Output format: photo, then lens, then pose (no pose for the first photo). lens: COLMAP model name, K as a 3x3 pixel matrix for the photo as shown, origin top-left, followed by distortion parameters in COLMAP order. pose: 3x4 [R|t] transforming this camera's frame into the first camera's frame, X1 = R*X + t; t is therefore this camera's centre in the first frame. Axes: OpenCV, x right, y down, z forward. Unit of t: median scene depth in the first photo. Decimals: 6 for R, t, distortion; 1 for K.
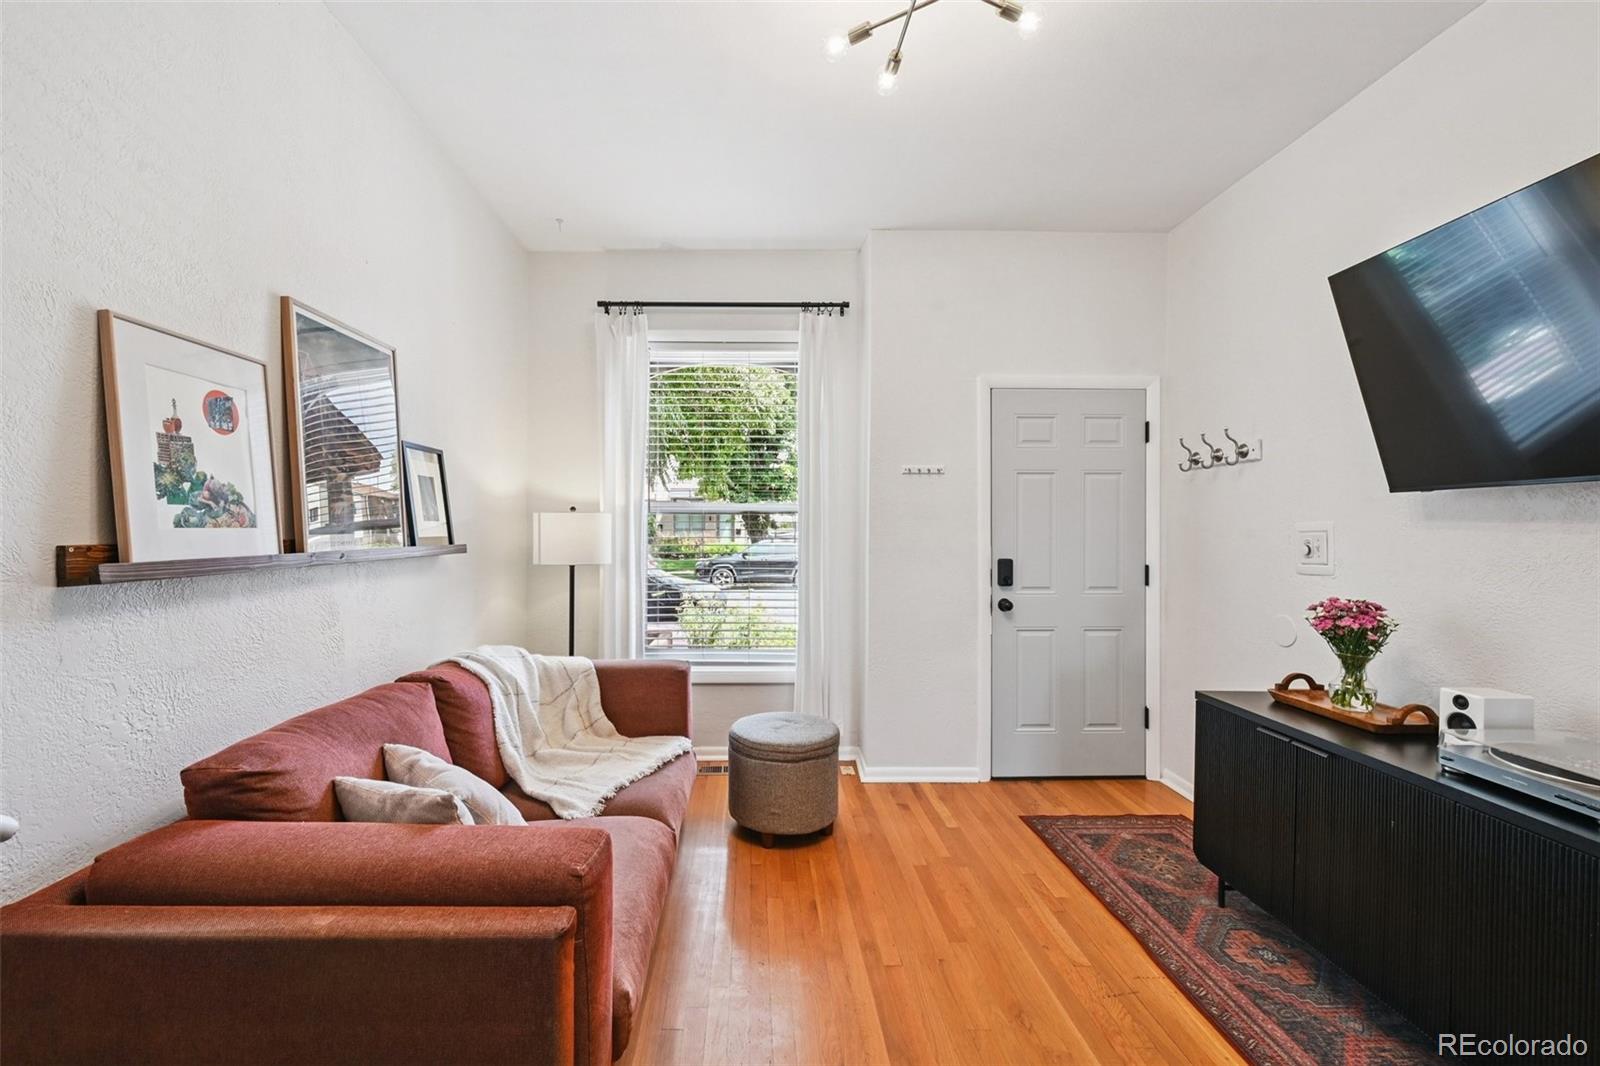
lens RADIAL K [[650.6, 0, 756.7], [0, 650.6, 544.2], [0, 0, 1]] dist [0.000060, -0.000095]
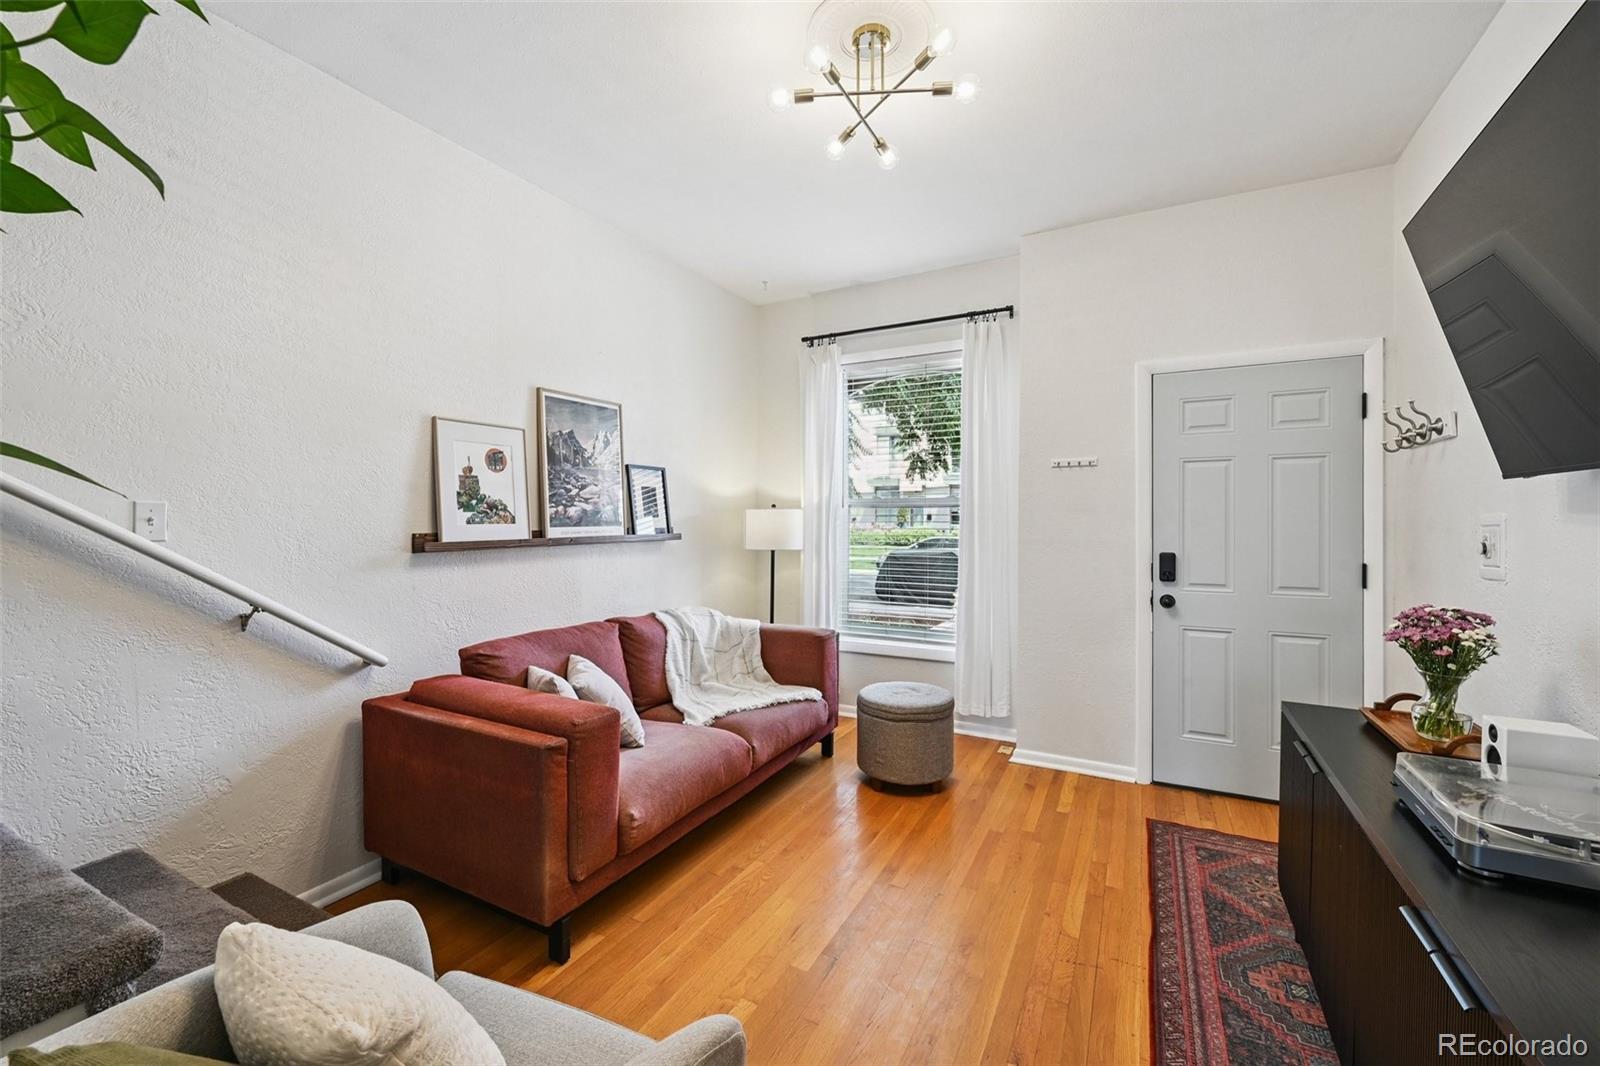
lens RADIAL K [[637.8, 0, 800.0], [0, 637.8, 533.0], [0, 0, 1]] dist [-0.000181, -0.000031]
pose [[0.878365, 0.007337, -0.477935, 0.464545], [-0.007318, 0.999971, 0.001902, -0.005561], [0.477935, 0.001827, 0.878393, -0.094529]]
